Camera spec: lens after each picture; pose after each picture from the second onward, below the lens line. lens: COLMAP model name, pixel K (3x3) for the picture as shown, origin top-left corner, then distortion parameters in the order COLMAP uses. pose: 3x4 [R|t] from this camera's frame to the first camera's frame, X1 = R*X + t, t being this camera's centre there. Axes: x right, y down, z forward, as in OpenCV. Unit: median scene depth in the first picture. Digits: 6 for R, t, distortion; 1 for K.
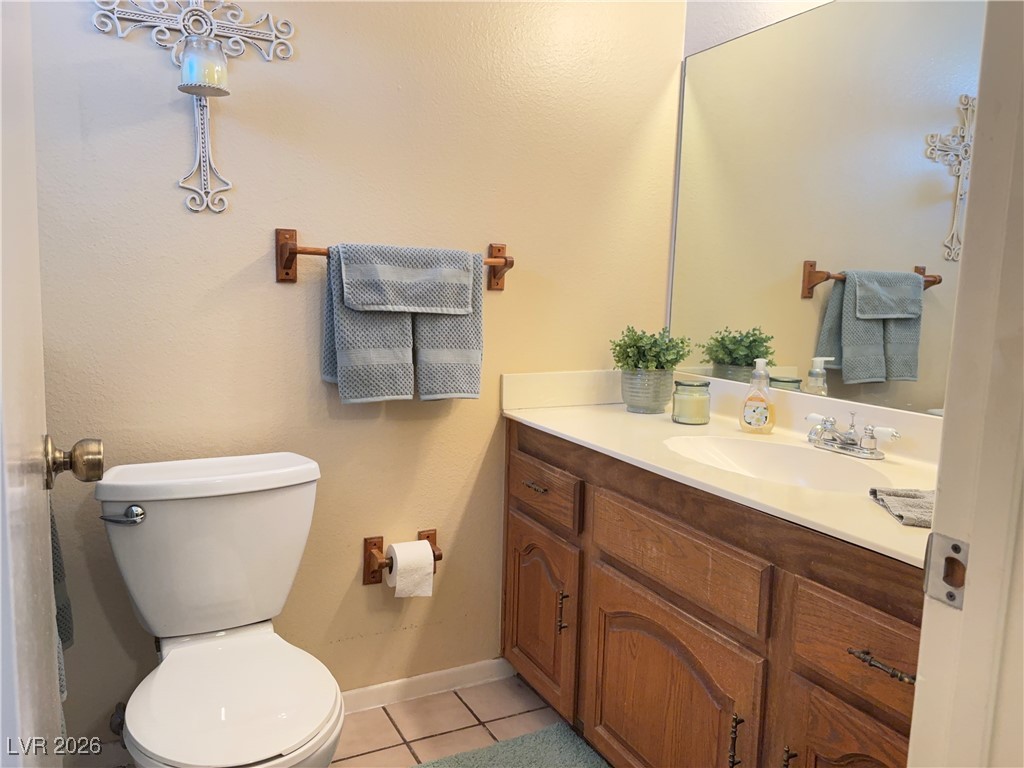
lens RADIAL K [[785.0, 0, 512.0], [0, 785.0, 384.0], [0, 0, 1]] dist [0.004033, -0.010801]
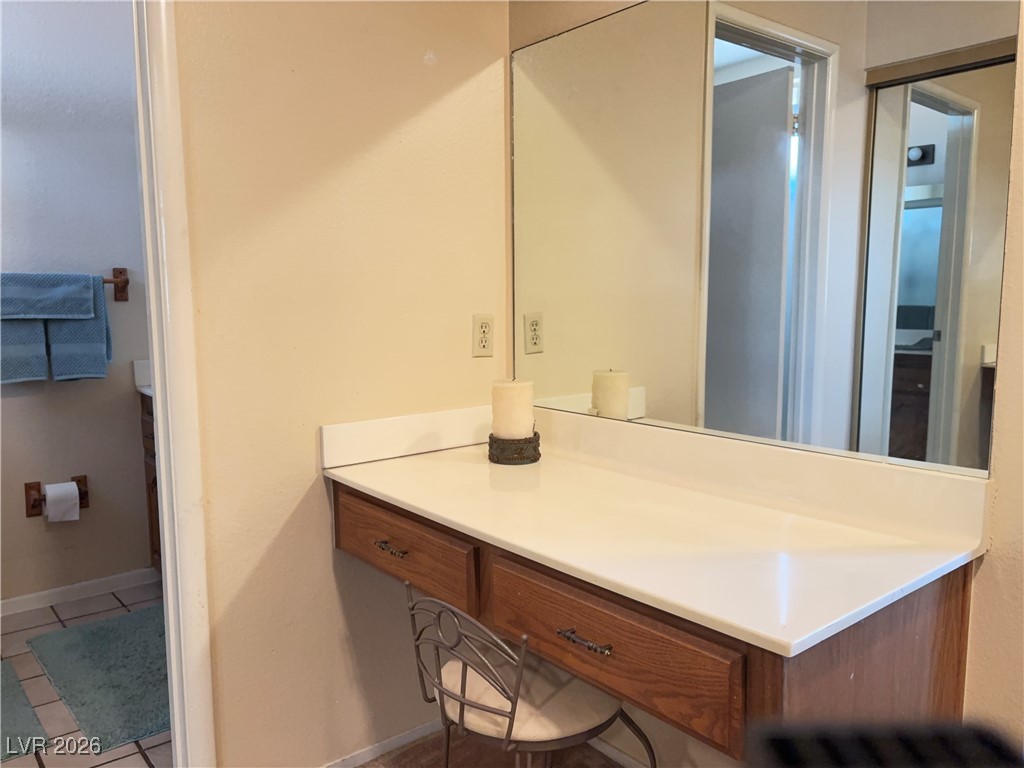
lens RADIAL K [[788.6, 0, 512.0], [0, 788.6, 384.0], [0, 0, 1]] dist [-0.005927, -0.004876]
pose [[0.974308, -0.062039, 0.216508, 0.375767], [0.062797, 0.998021, 0.003386, 0.073845], [-0.216290, 0.010297, 0.976275, -0.565785]]
